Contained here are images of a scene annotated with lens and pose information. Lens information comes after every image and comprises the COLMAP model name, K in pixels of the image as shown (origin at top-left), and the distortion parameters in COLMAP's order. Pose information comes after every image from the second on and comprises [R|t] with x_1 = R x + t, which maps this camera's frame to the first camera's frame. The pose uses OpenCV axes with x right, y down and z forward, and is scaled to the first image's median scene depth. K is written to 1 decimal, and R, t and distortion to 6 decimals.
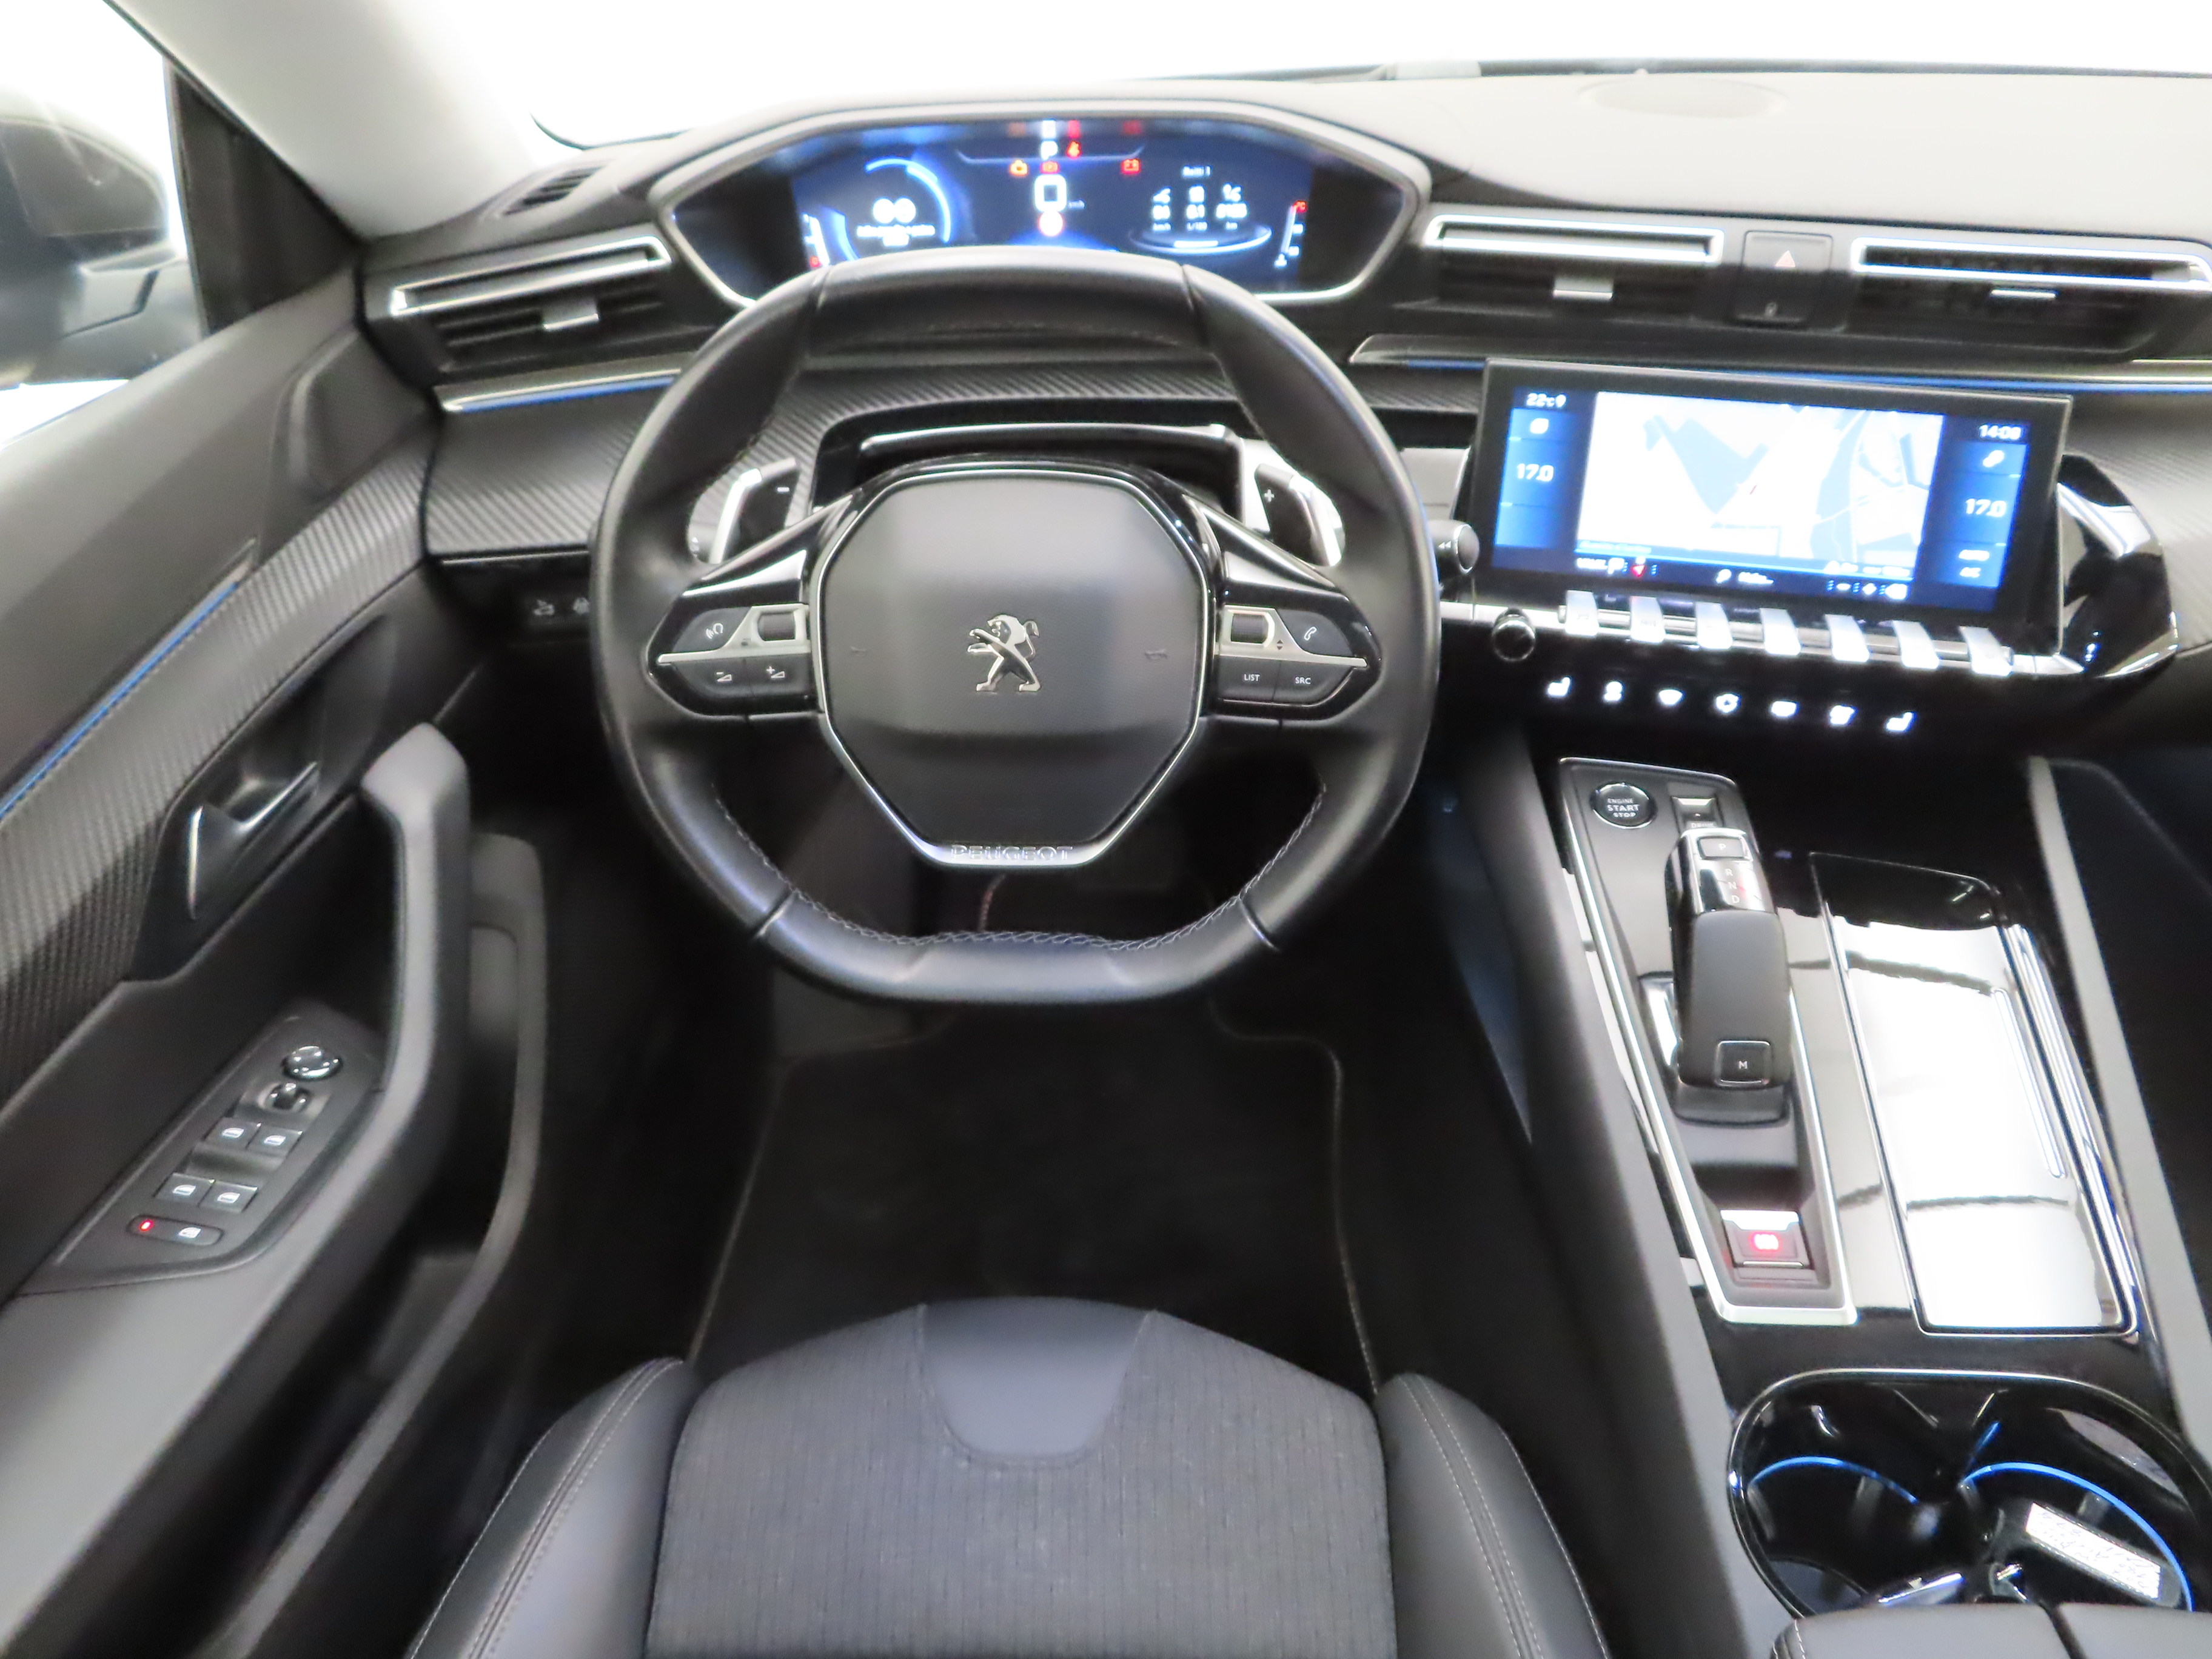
lens RADIAL K [[1514.1, 0, 1106.0], [0, 1514.1, 829.5], [0, 0, 1]] dist [-0.015646, 0.001836]
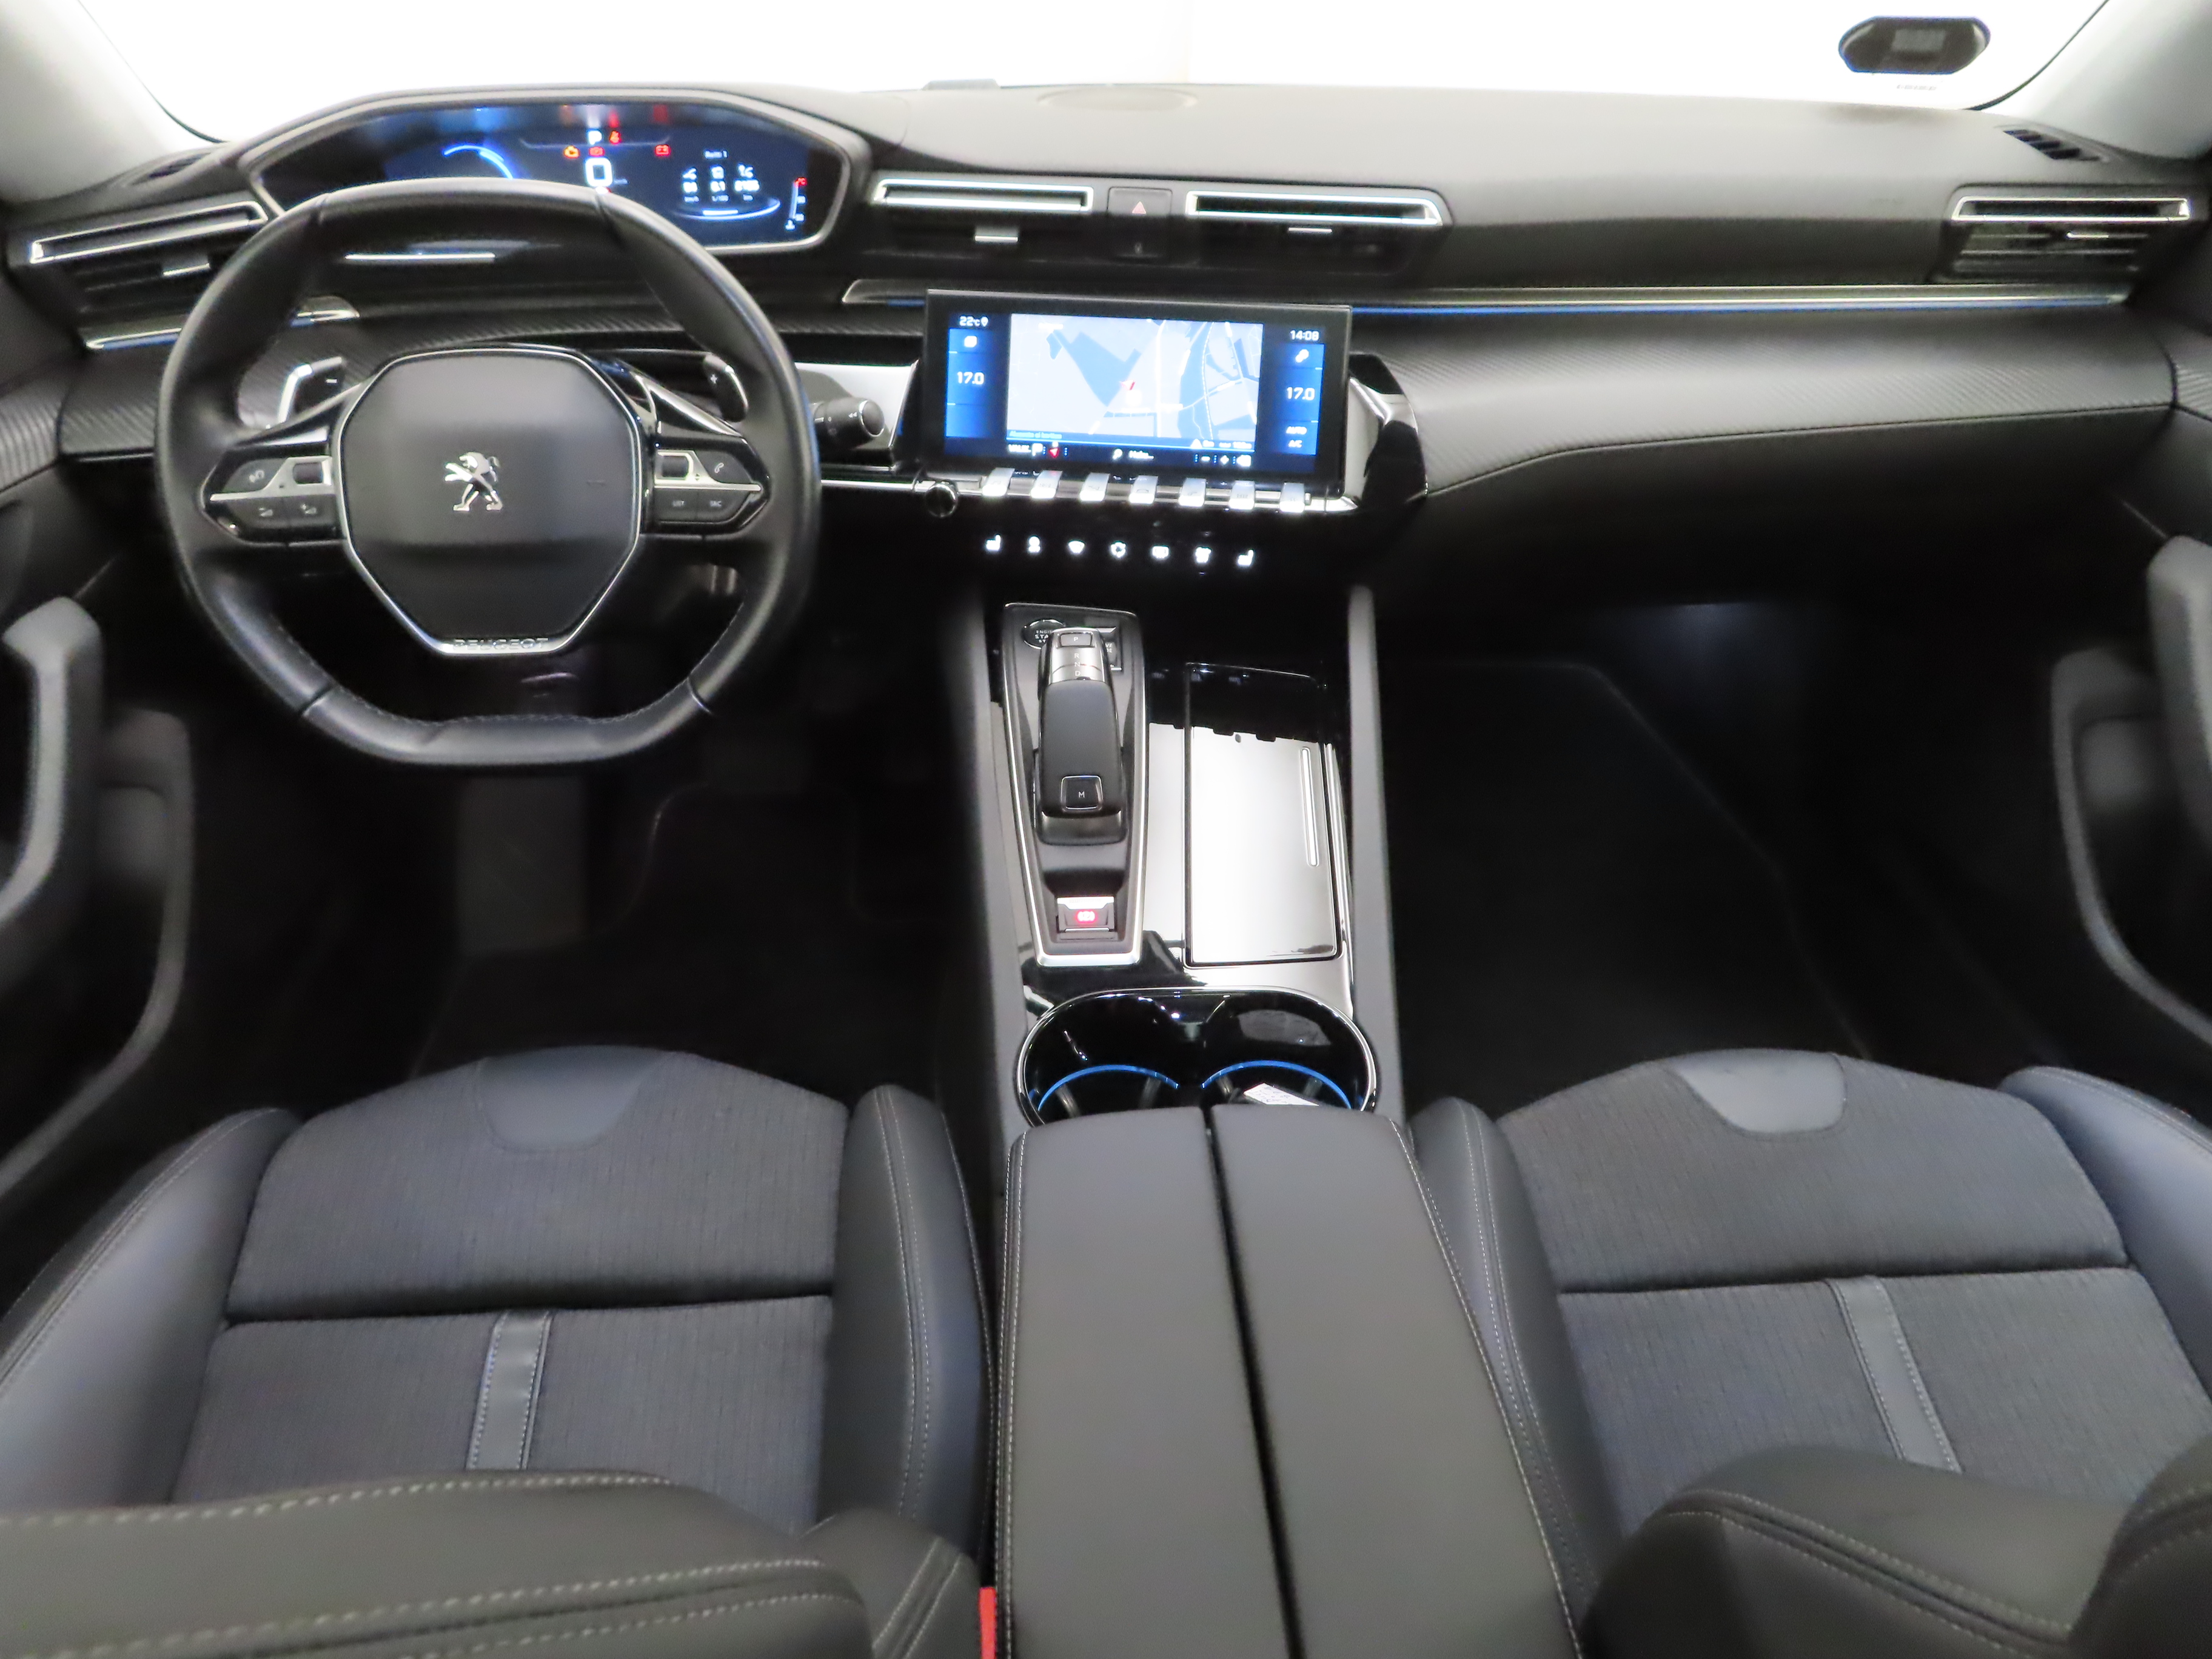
lens RADIAL K [[1514.1, 0, 1106.0], [0, 1514.1, 829.5], [0, 0, 1]] dist [-0.015646, 0.001836]
pose [[0.995823, -0.035808, 0.083985, 0.285667], [0.039528, 0.998290, -0.043056, 0.210382], [-0.082299, 0.046196, 0.995536, -0.272172]]
